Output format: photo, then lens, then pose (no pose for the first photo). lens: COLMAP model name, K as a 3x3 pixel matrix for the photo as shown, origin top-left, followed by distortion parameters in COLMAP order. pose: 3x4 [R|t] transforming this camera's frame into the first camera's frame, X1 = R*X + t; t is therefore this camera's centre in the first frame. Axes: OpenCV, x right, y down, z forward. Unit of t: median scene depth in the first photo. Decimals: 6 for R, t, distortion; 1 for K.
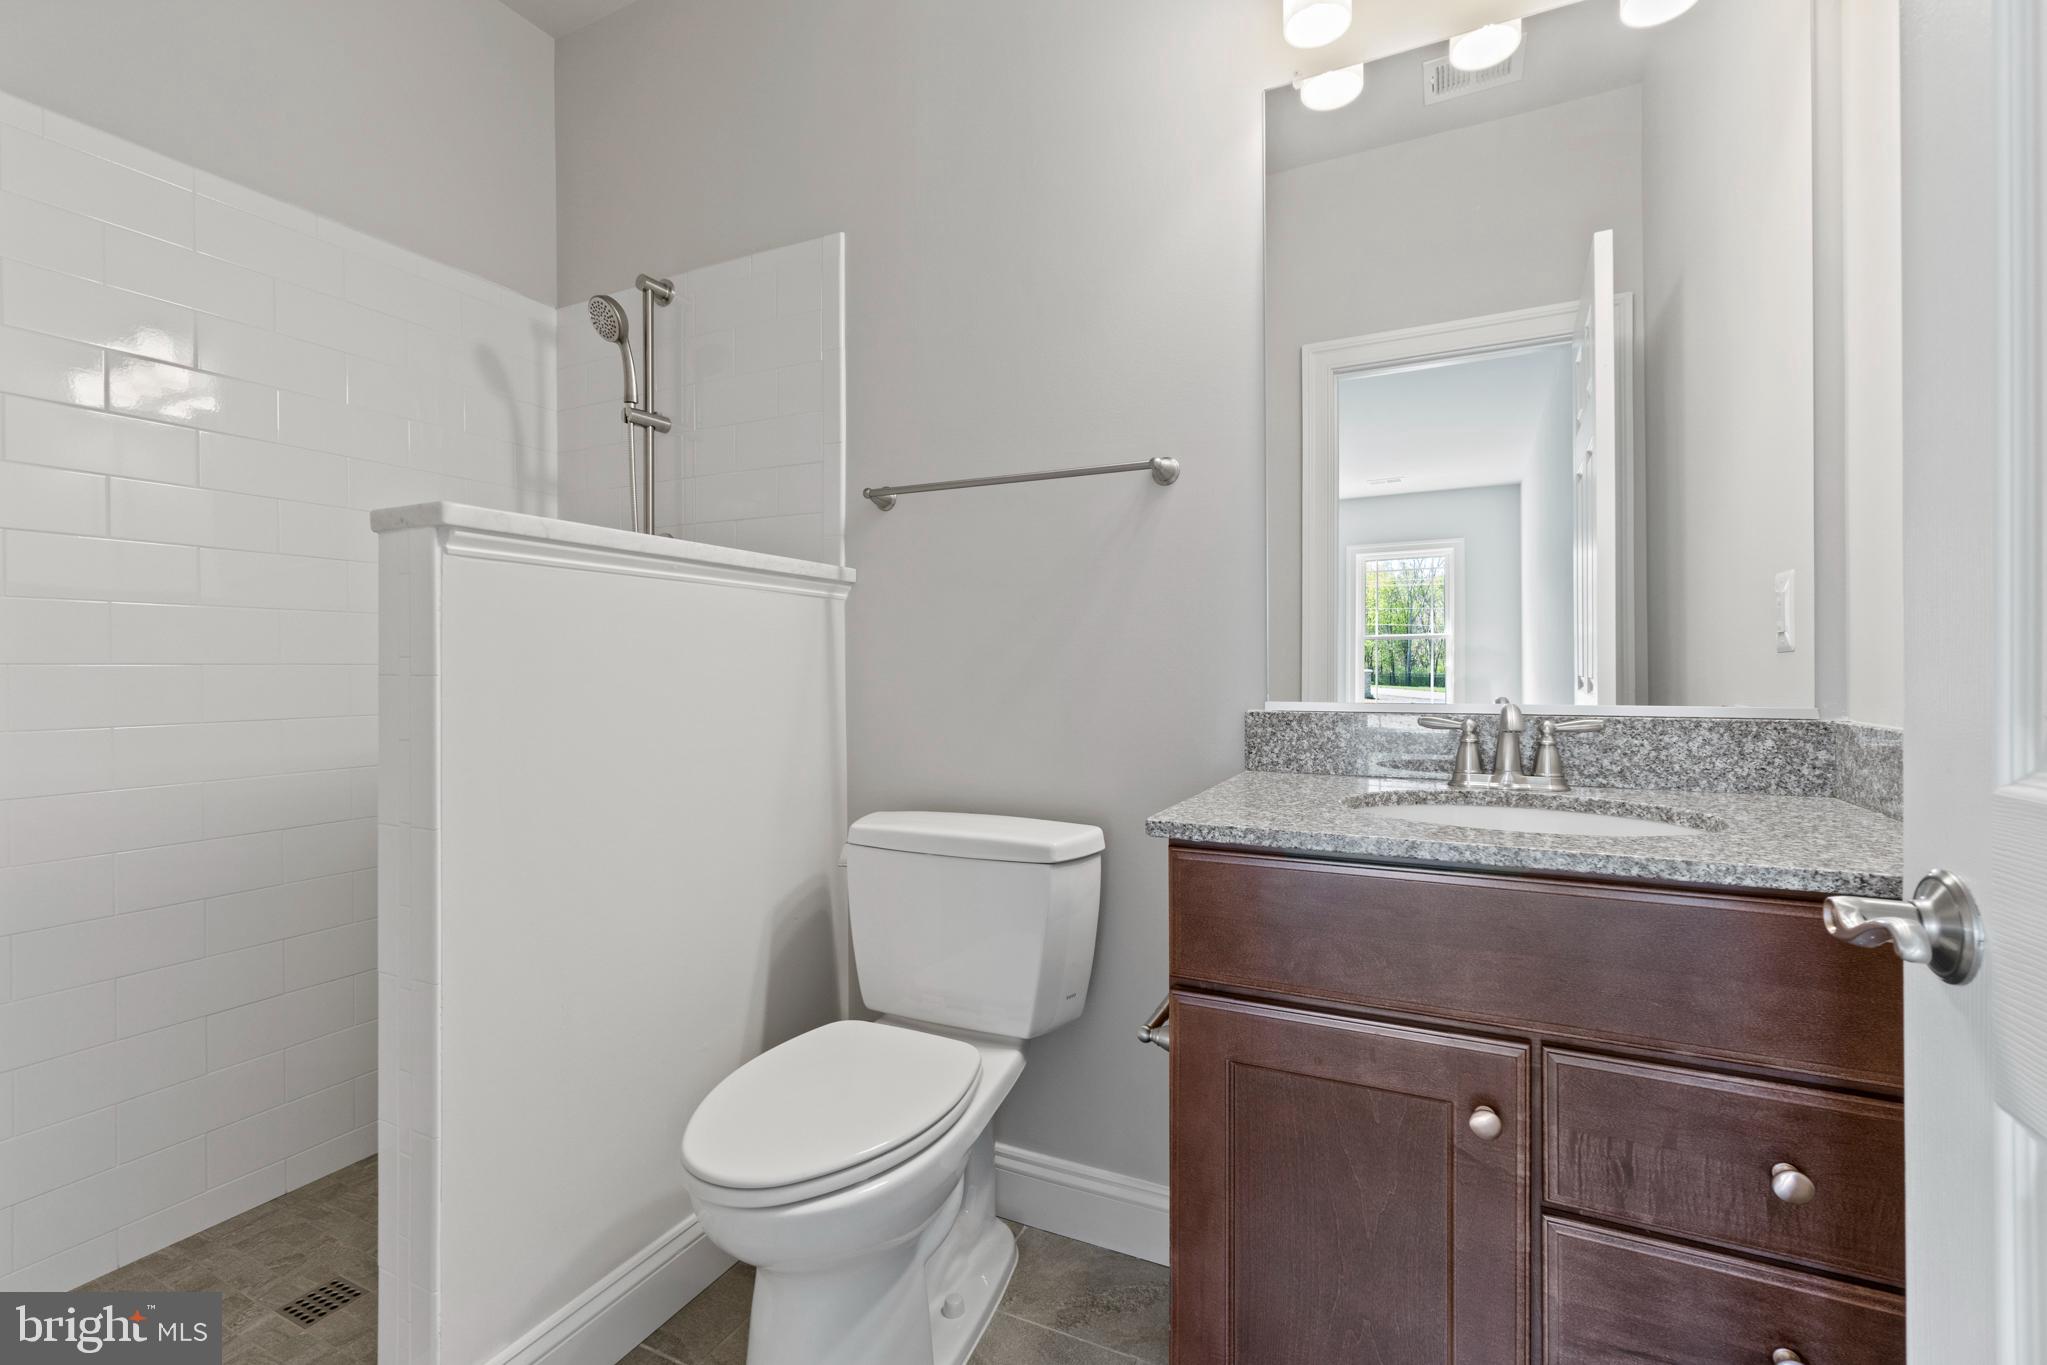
lens RADIAL K [[883.4, 0, 1022.8], [0, 883.4, 679.7], [0, 0, 1]] dist [-0.006671, 0.002166]
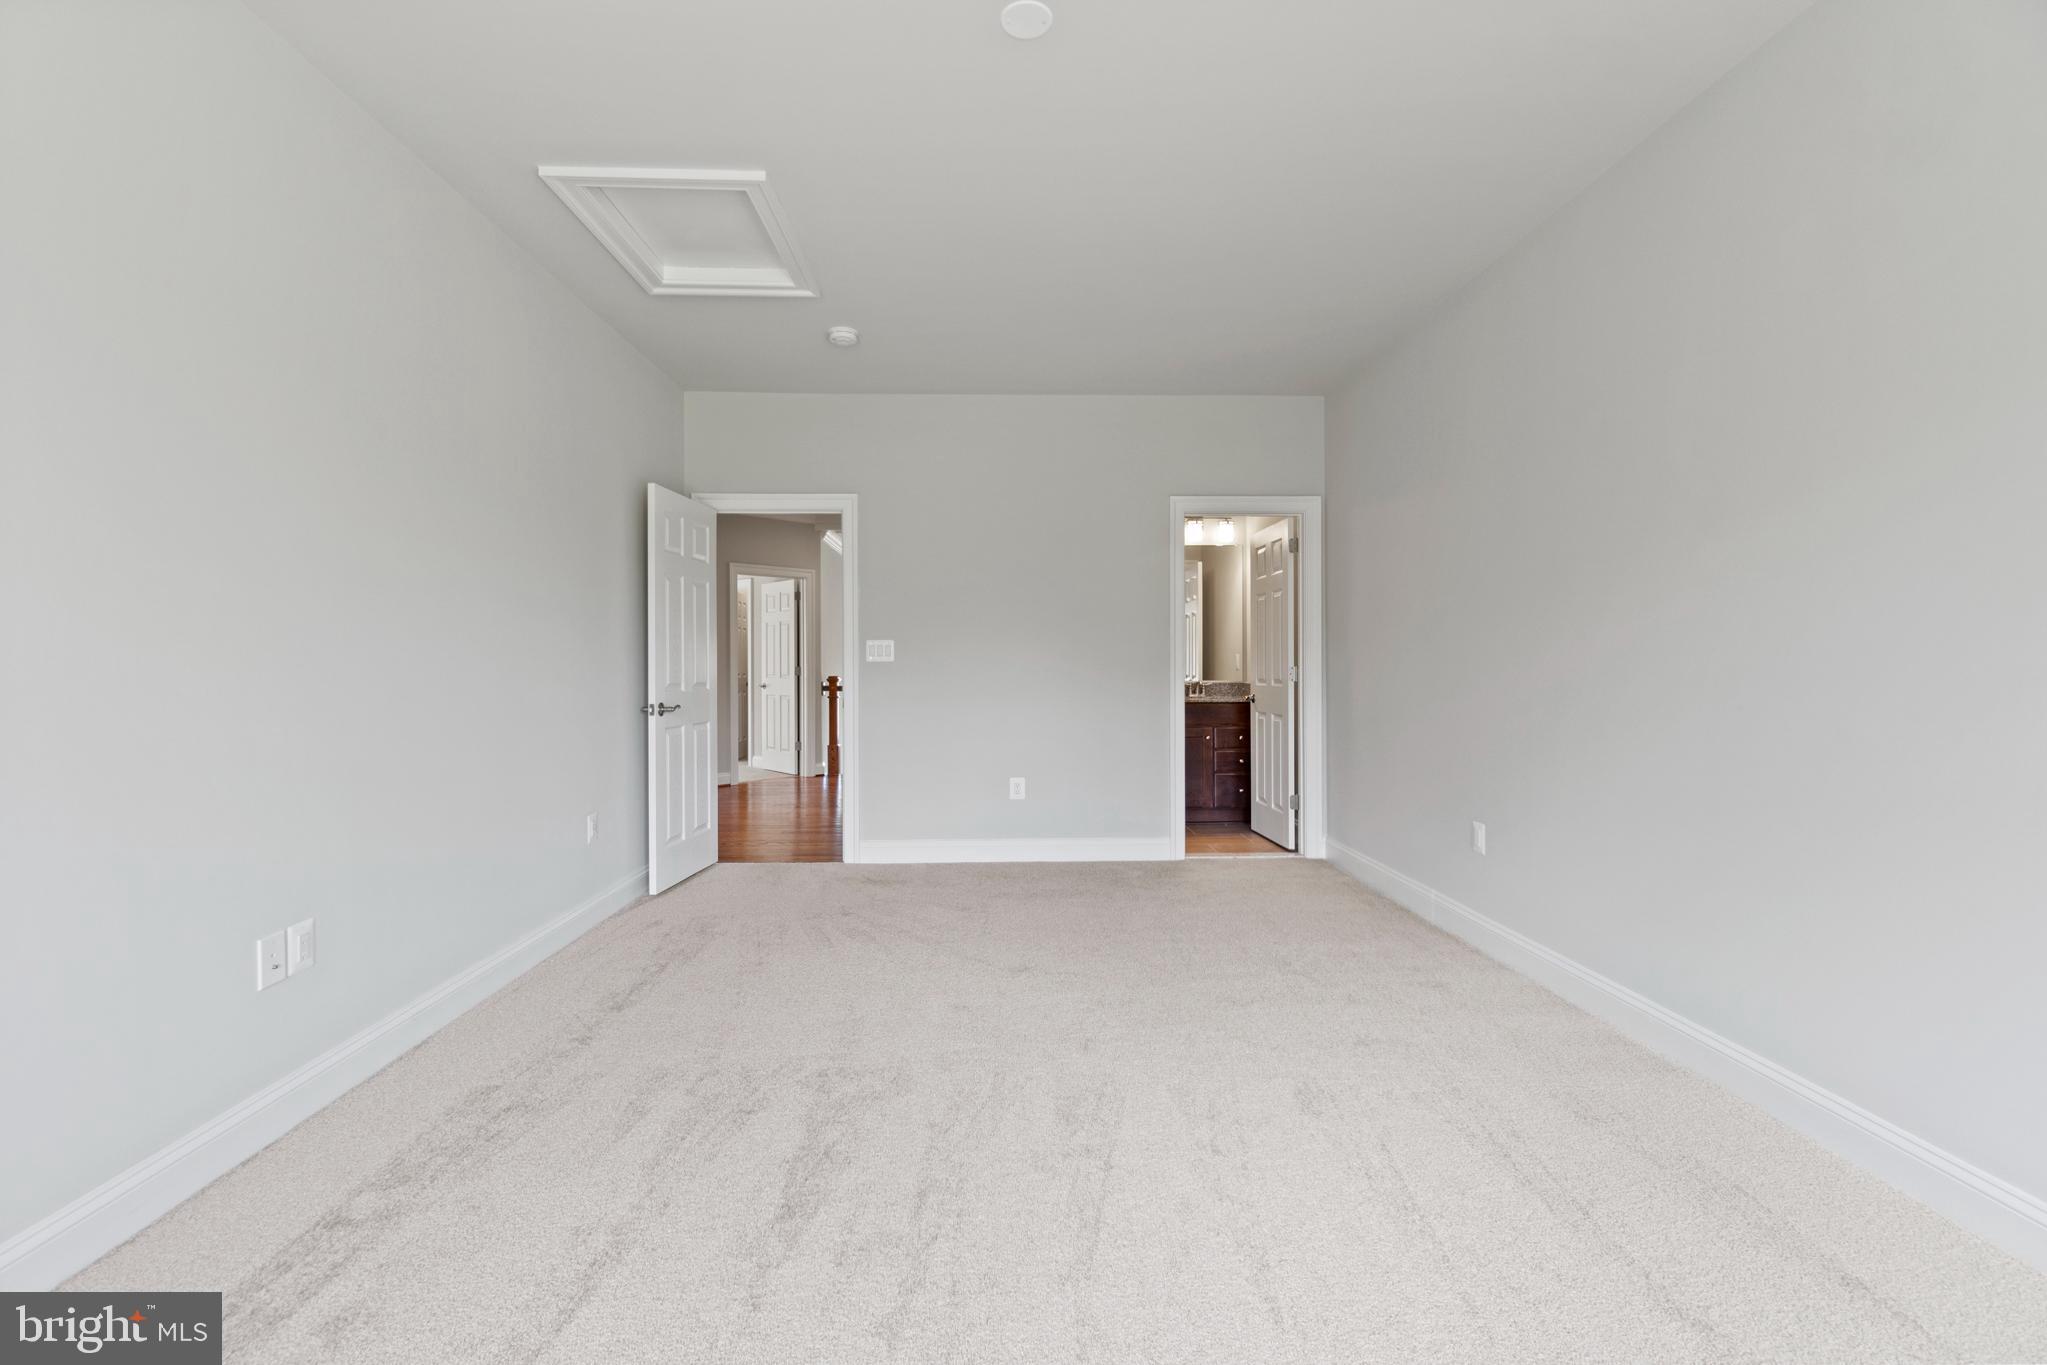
lens RADIAL K [[883.4, 0, 1022.9], [0, 883.4, 675.1], [0, 0, 1]] dist [-0.006671, 0.002166]
pose [[0.876022, -0.003517, 0.482257, -3.237538], [0.003619, 0.999993, 0.000720, -0.012797], [-0.482257, 0.001115, 0.876029, -3.470938]]
